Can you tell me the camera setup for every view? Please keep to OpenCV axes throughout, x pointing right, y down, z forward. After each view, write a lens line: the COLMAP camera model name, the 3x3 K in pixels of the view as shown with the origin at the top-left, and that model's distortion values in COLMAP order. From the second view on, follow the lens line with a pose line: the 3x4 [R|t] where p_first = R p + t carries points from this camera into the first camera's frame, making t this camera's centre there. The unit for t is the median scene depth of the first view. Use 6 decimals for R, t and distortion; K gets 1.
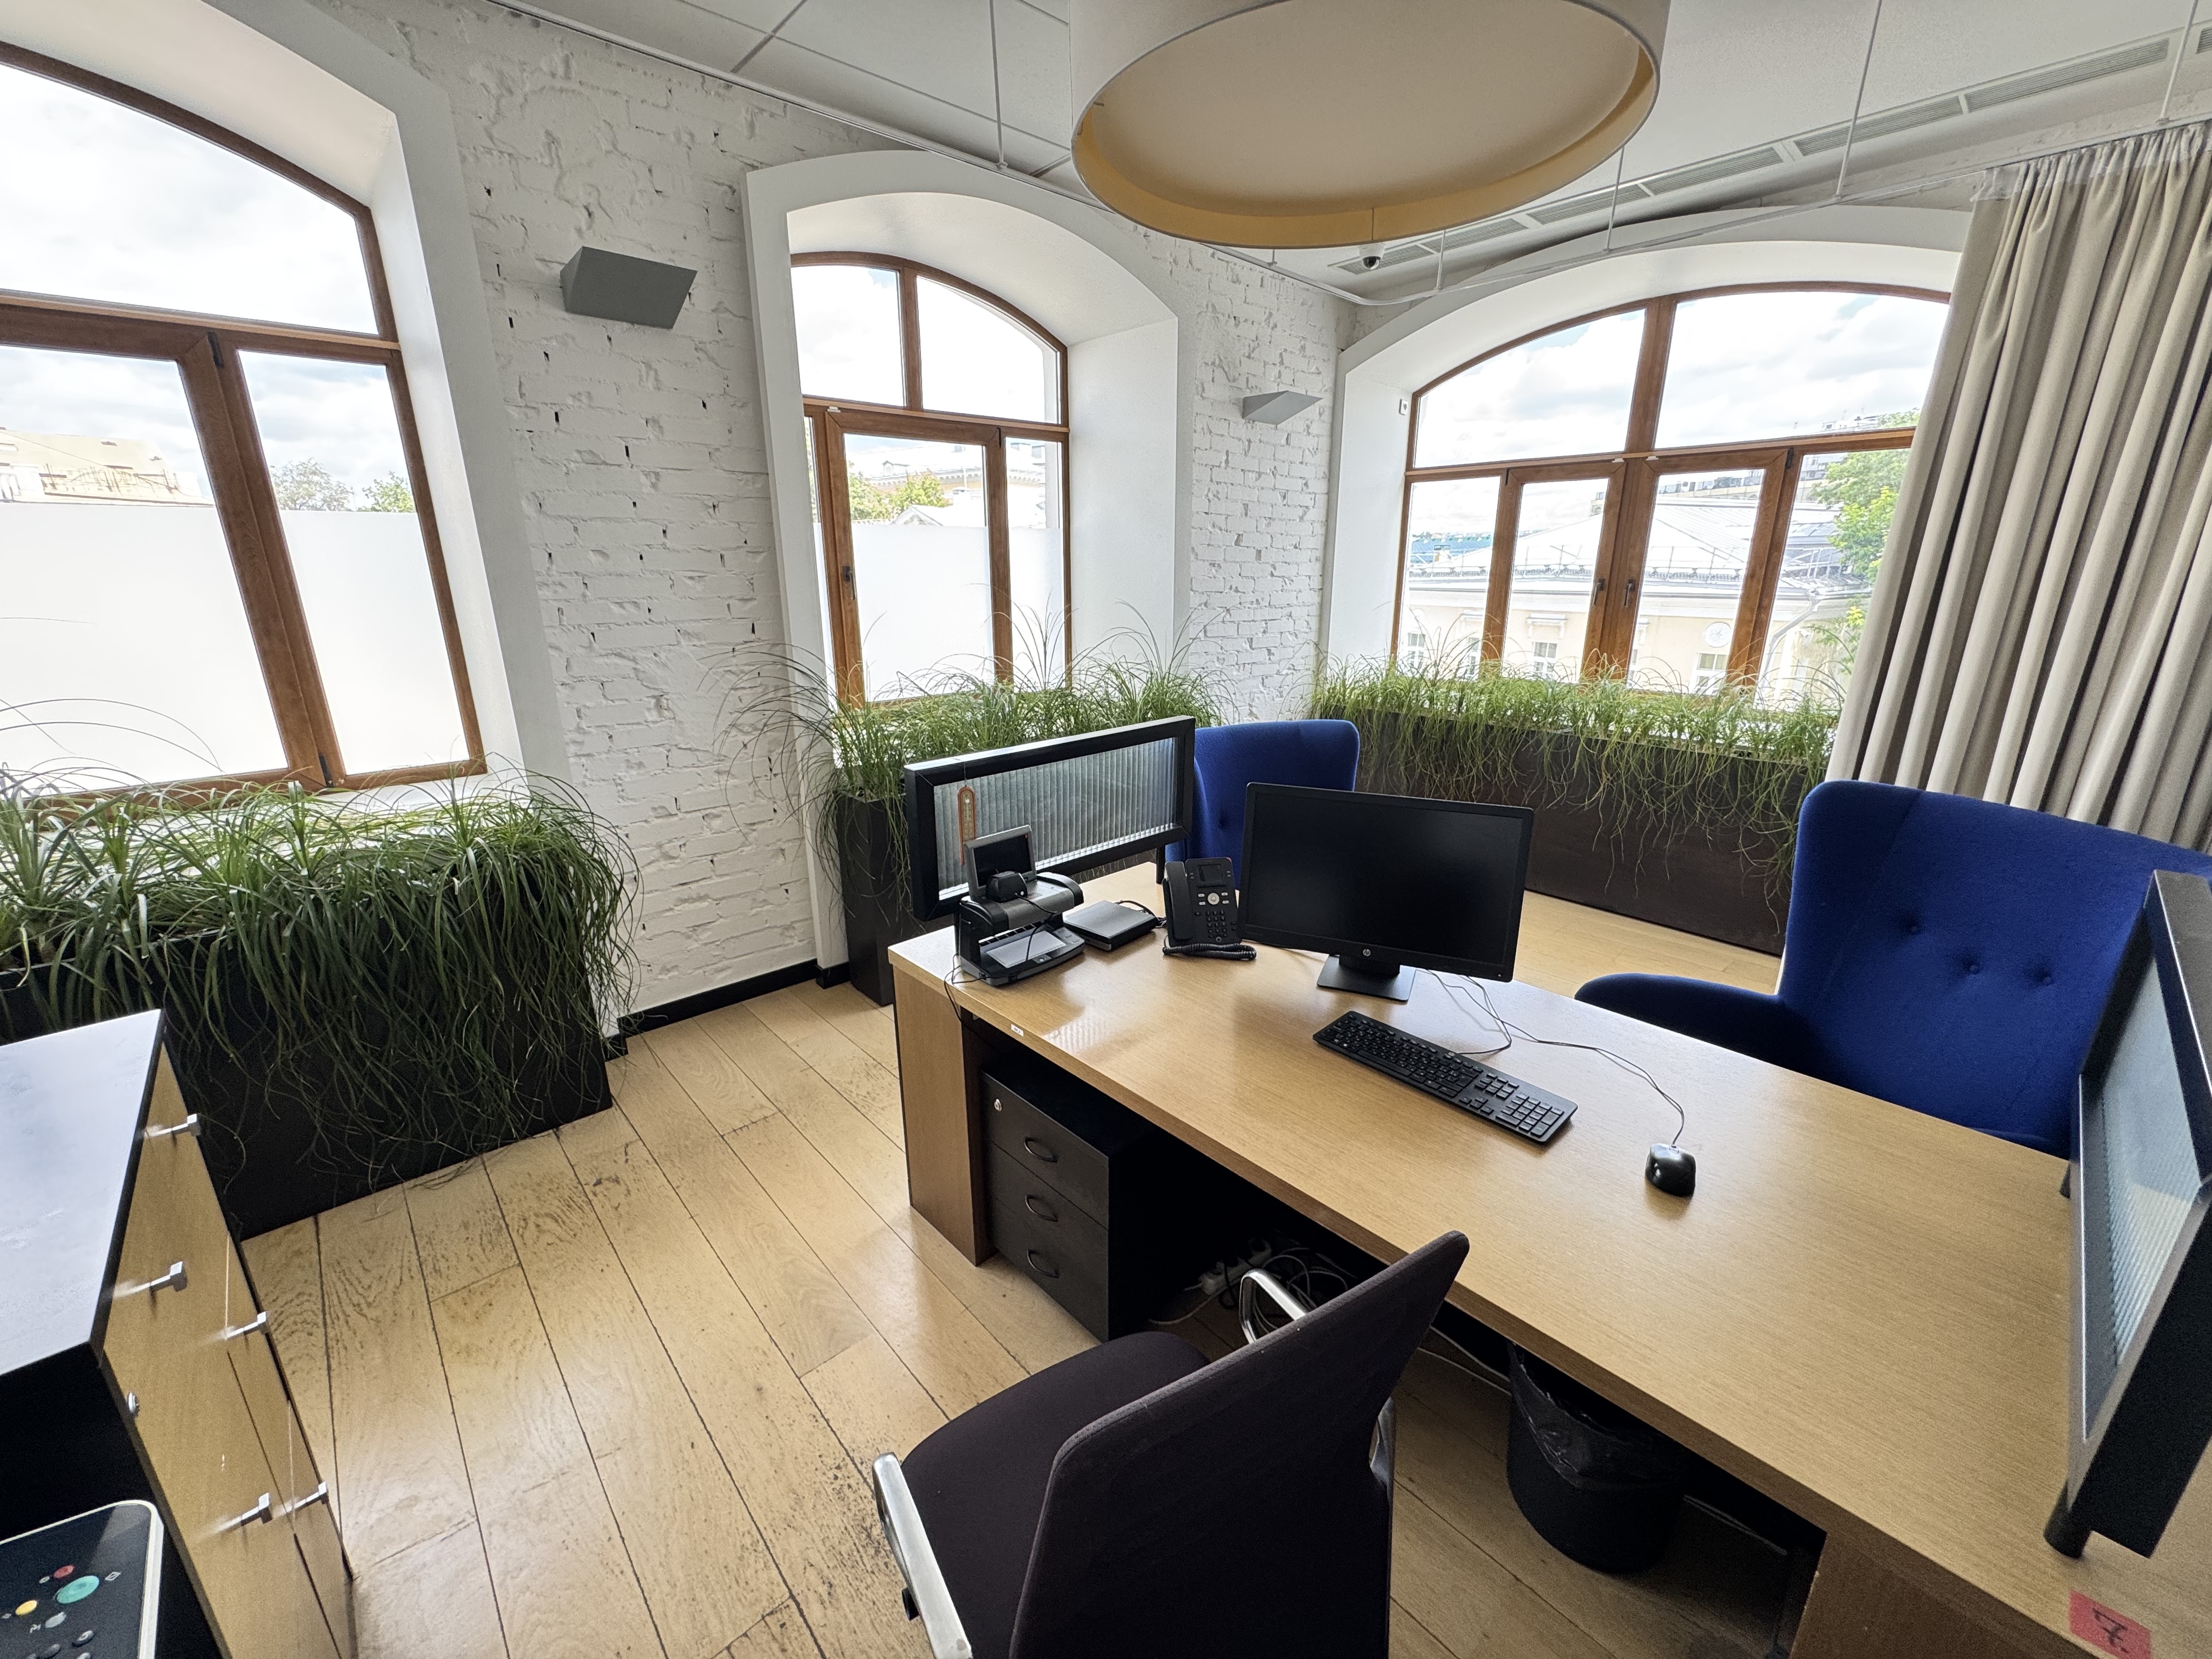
lens RADIAL K [[886.7, 0, 1106.0], [0, 886.7, 829.5], [0, 0, 1]] dist [-0.000548, 0.000005]
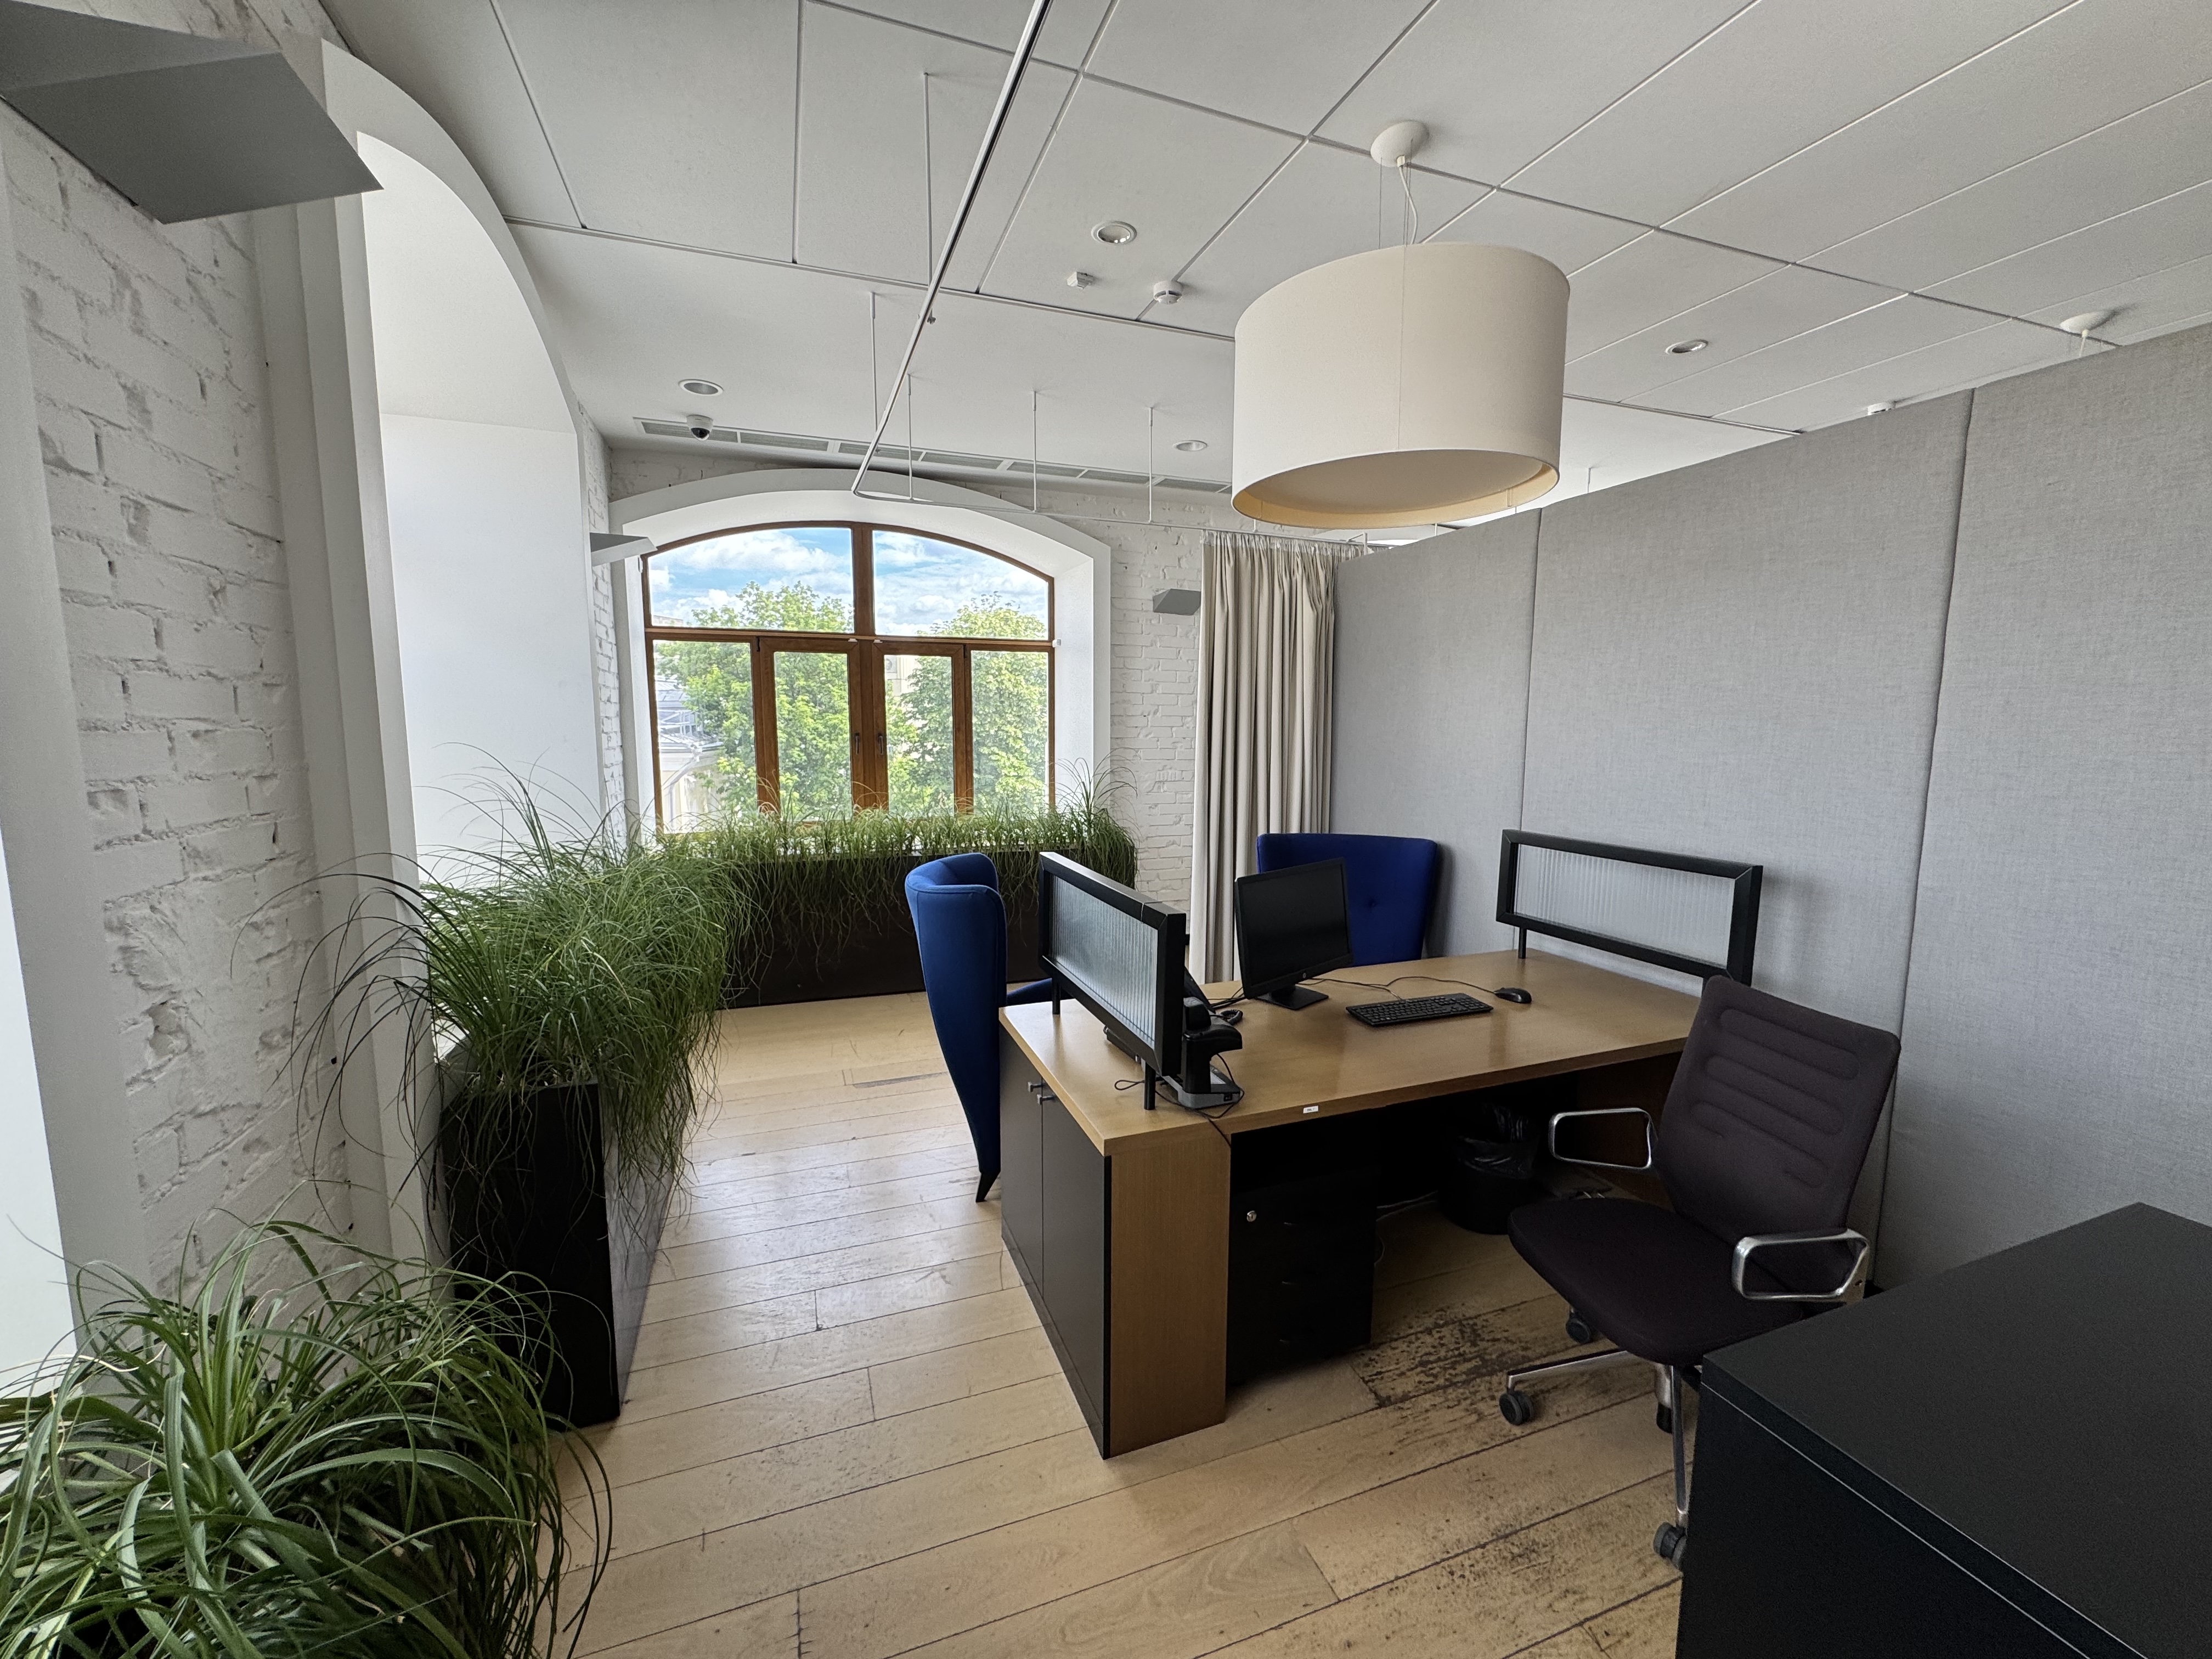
lens RADIAL K [[886.7, 0, 1106.0], [0, 886.7, 829.5], [0, 0, 1]] dist [-0.000548, 0.000005]
pose [[0.378603, -0.106158, 0.919451, -0.672329], [0.263090, 0.964766, 0.003057, -0.106970], [-0.887380, 0.240741, 0.393192, 0.389724]]
